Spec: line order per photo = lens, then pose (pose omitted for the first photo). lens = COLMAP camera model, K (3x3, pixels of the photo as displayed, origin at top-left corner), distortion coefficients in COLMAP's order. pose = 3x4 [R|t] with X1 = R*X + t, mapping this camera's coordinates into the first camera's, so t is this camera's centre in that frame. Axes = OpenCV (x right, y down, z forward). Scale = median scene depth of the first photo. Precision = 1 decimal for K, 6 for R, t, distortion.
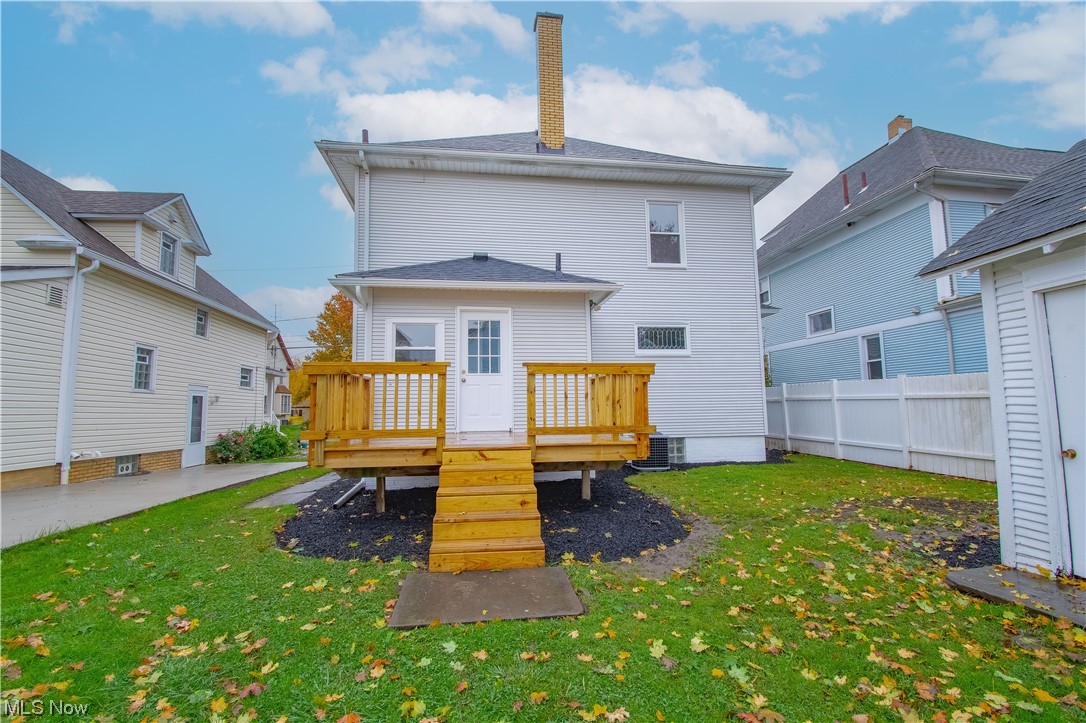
lens RADIAL K [[476.5, 0, 544.6], [0, 476.5, 364.5], [0, 0, 1]] dist [0.019057, -0.026151]
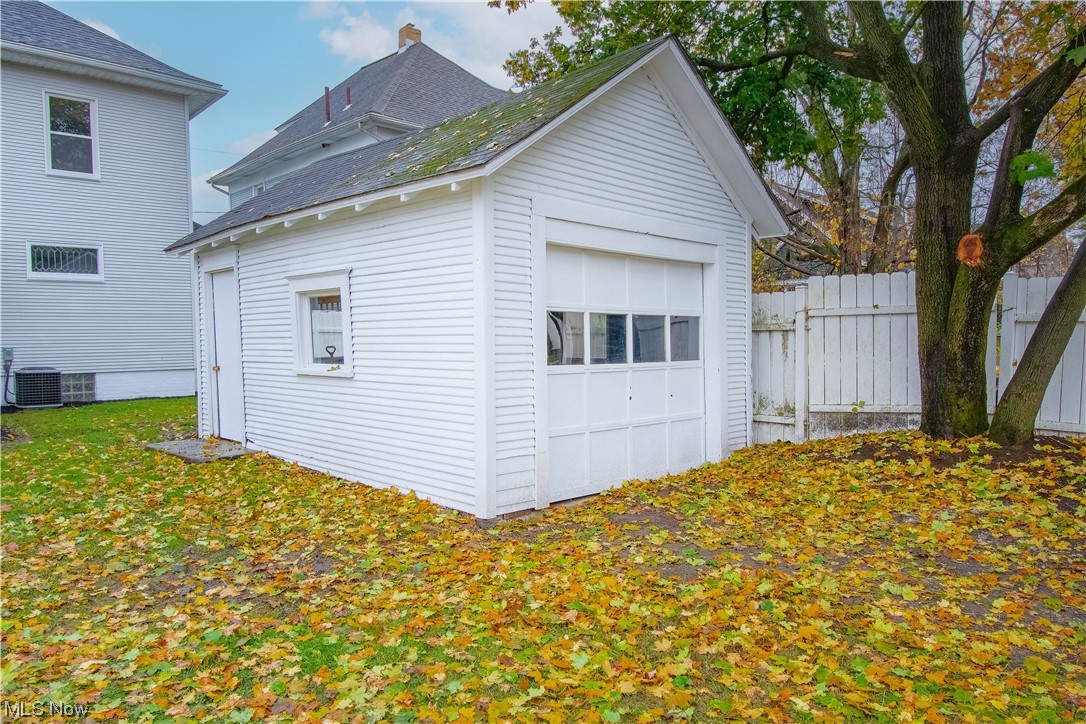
lens RADIAL K [[745.8, 0, 543.0], [0, 745.8, 362.0], [0, 0, 1]] dist [-0.003400, -0.001833]
pose [[0.810302, -0.018708, 0.585714, 0.150053], [-0.052877, 0.993079, 0.104871, -0.058087], [-0.583623, -0.115948, 0.803704, -0.599793]]
